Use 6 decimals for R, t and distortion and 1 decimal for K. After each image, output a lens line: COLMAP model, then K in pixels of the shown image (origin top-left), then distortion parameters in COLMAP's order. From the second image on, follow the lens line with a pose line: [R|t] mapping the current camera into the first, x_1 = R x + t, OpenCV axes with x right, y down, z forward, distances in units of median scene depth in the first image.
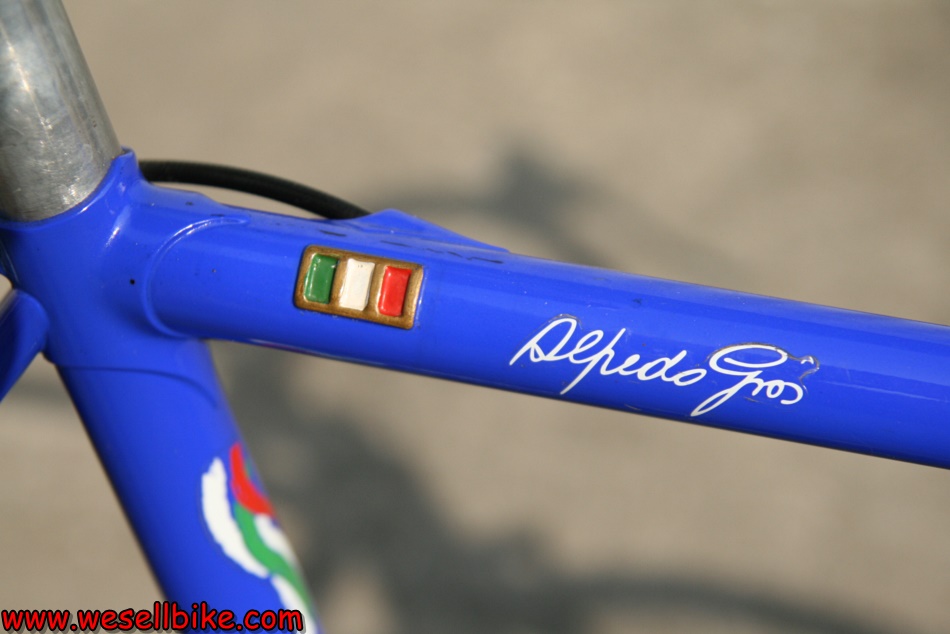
lens RADIAL K [[2264.2, 0, 474.7], [0, 2264.2, 316.9], [0, 0, 1]] dist [-0.144353, 0.000000]
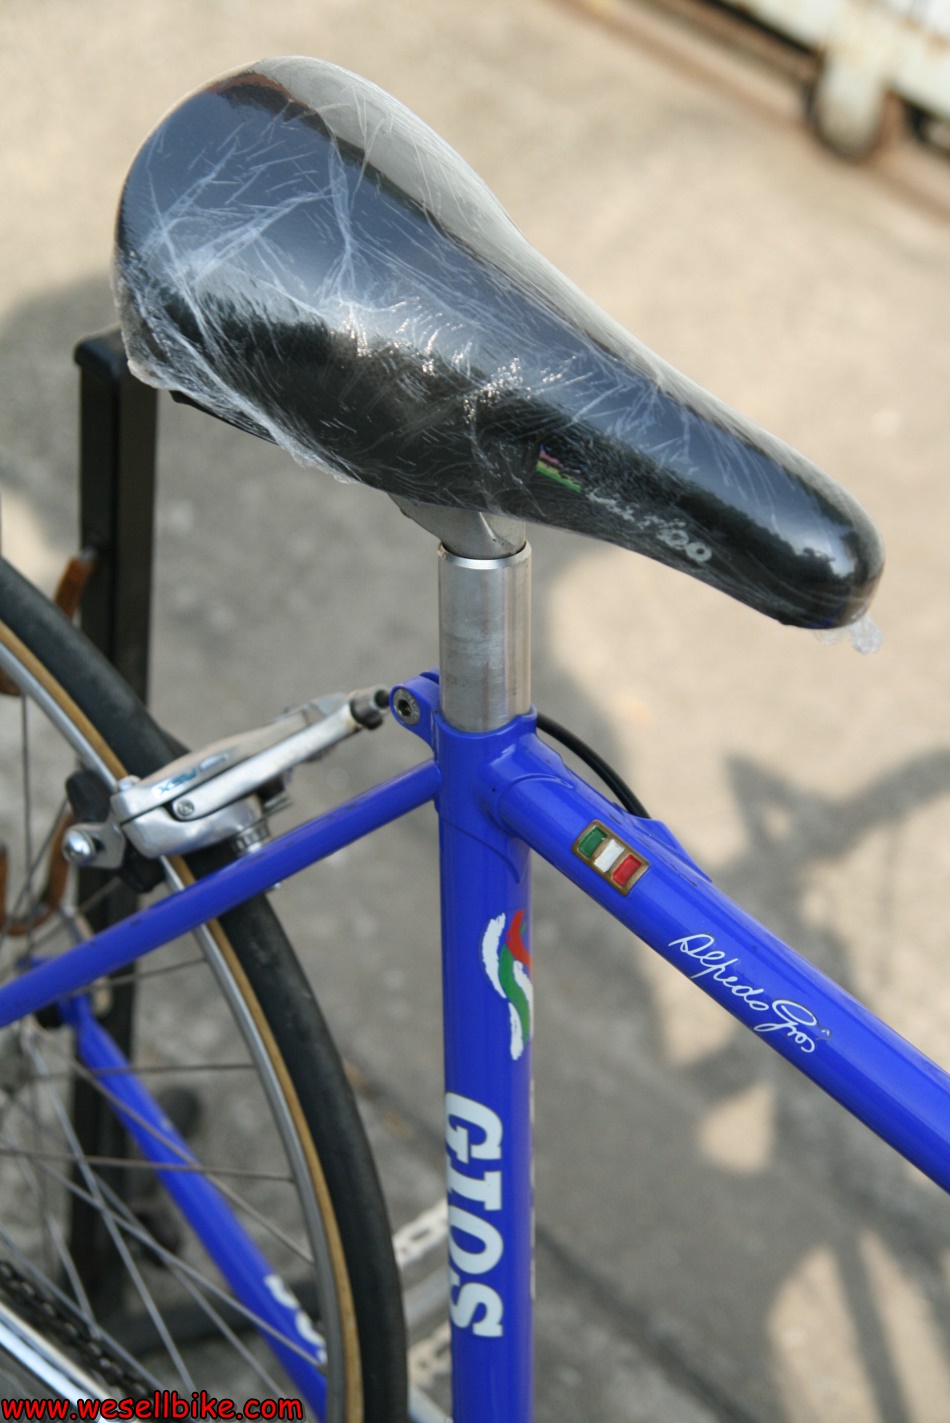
lens RADIAL K [[2759.2, 0, 474.9], [0, 2759.2, 711.7], [0, 0, 1]] dist [-0.038053, 0.000000]
pose [[0.841548, 0.442779, -0.309425, 0.428927], [-0.444528, 0.893102, 0.069016, -0.199267], [0.306907, 0.079468, 0.948416, -0.887063]]
